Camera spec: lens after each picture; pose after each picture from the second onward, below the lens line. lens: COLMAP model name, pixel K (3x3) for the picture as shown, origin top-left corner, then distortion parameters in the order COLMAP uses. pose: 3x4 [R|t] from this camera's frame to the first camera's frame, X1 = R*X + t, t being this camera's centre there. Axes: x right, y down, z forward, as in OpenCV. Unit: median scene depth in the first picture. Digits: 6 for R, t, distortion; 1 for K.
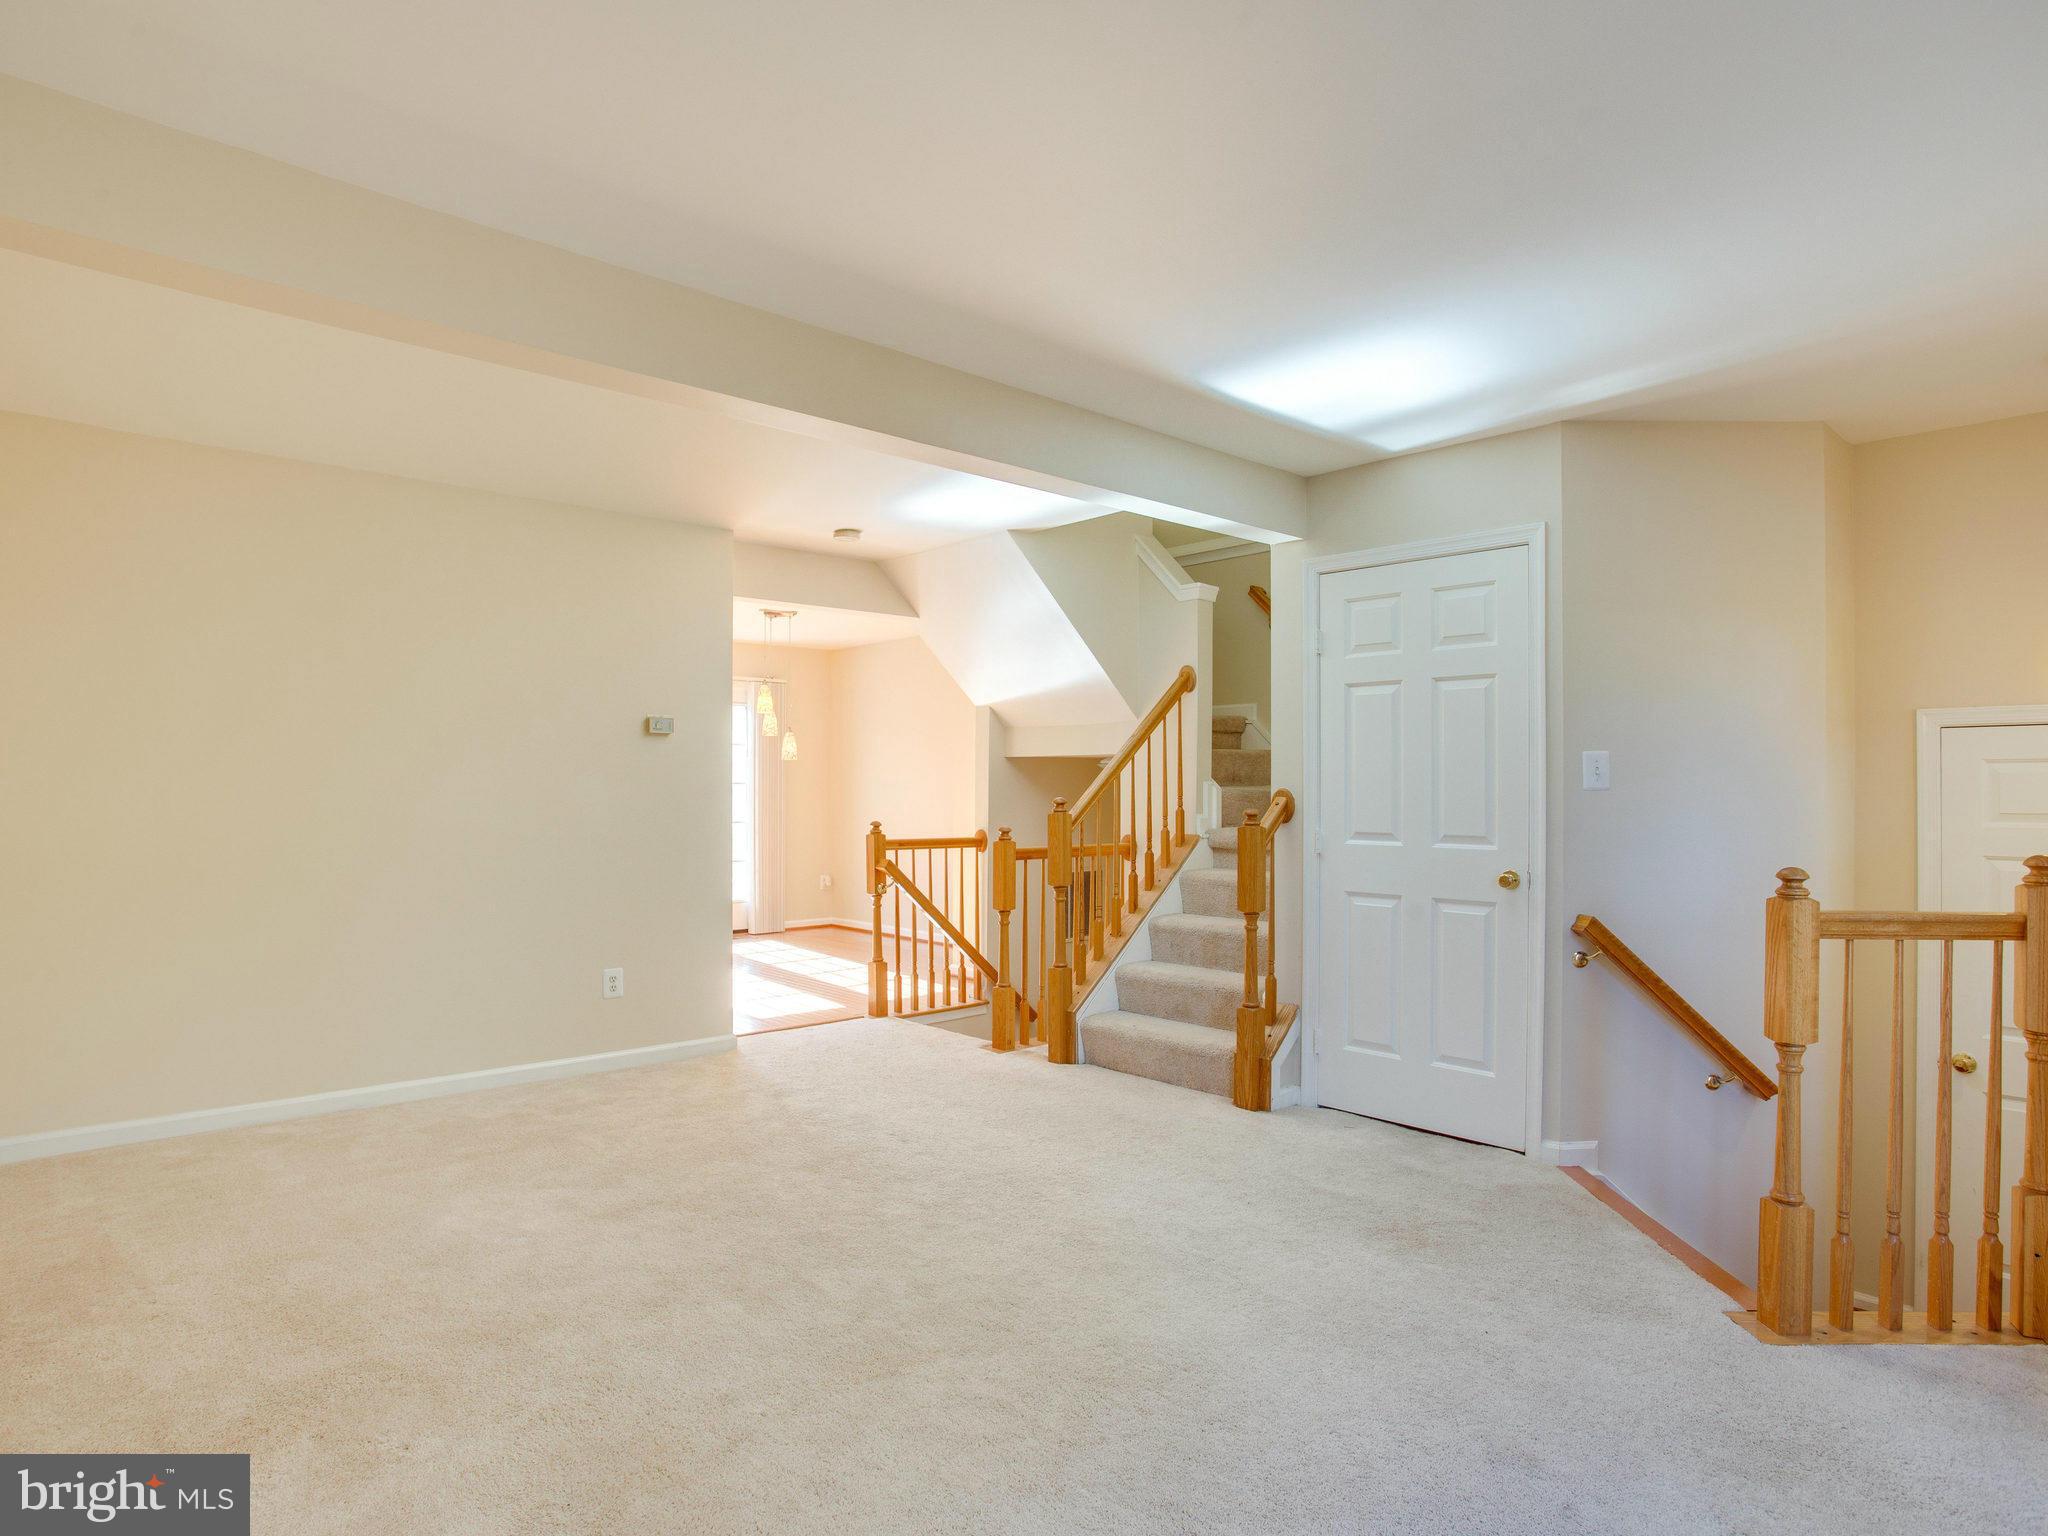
lens RADIAL K [[1143.6, 0, 1018.0], [0, 1143.6, 770.8], [0, 0, 1]] dist [-0.073904, 0.038651]
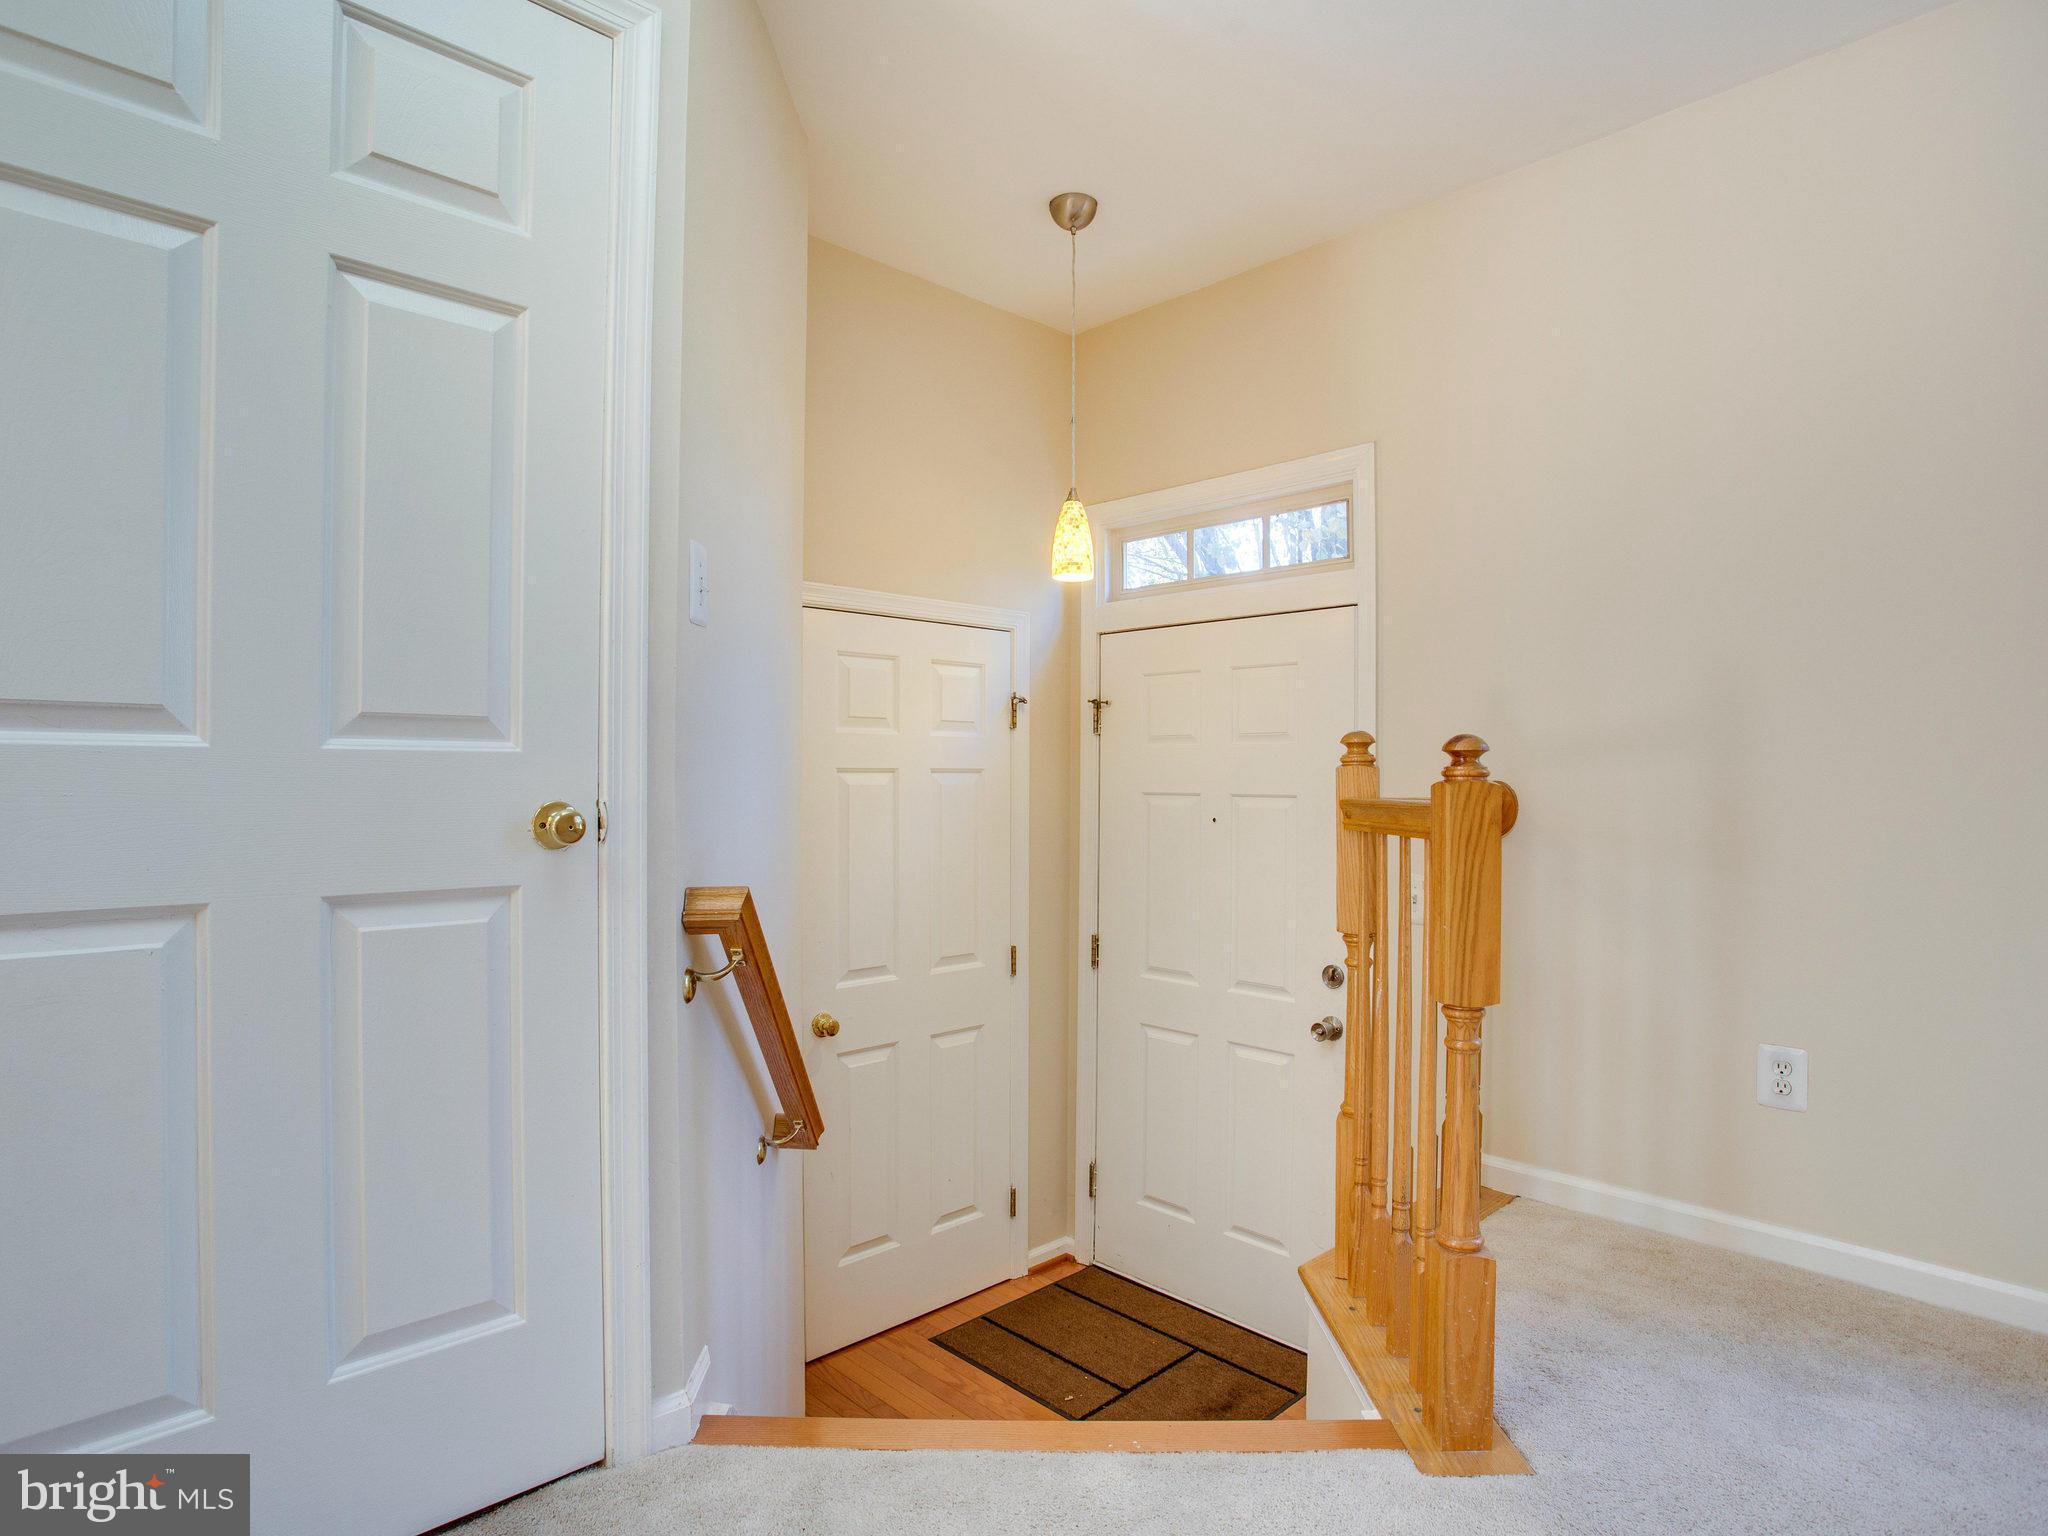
lens RADIAL K [[1143.6, 0, 1018.0], [0, 1143.6, 770.8], [0, 0, 1]] dist [-0.073904, 0.038651]
pose [[-0.029455, 0.001816, 0.999564, 0.025489], [-0.018654, 0.999823, -0.002366, 0.073405], [-0.999392, -0.018715, -0.029416, 0.826776]]
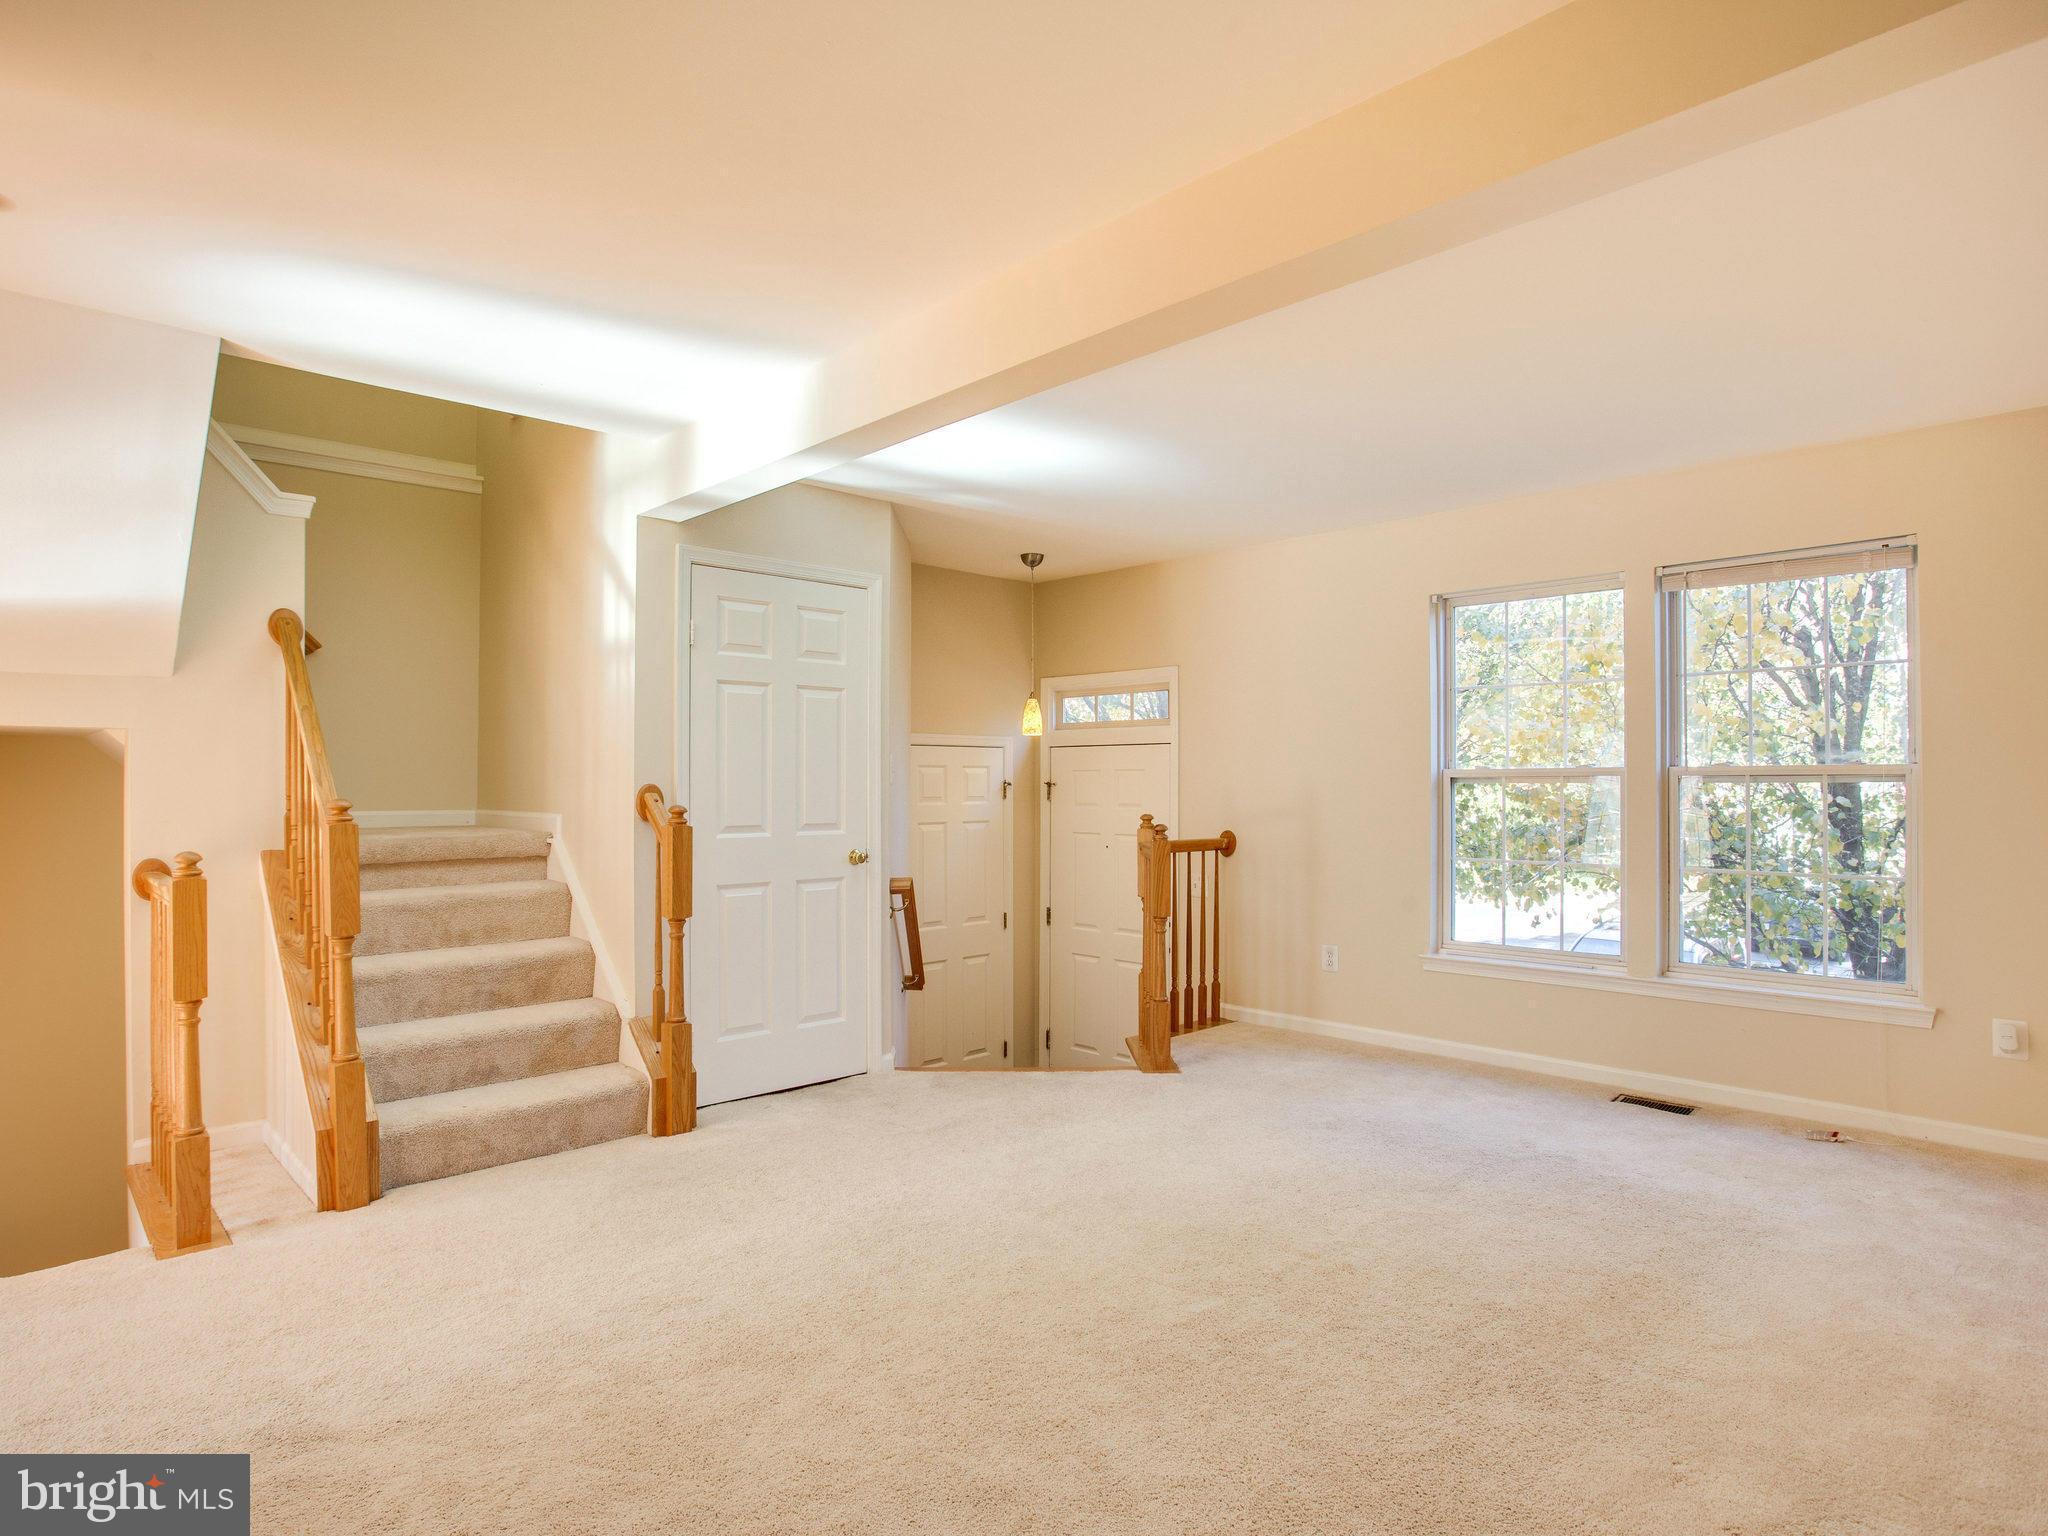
lens RADIAL K [[1143.6, 0, 1018.0], [0, 1143.6, 770.8], [0, 0, 1]] dist [-0.073904, 0.038651]
pose [[-0.037115, 0.008190, 0.999277, -0.800556], [-0.014720, 0.999853, -0.008741, 0.010290], [-0.999203, -0.015033, -0.036989, 0.848925]]
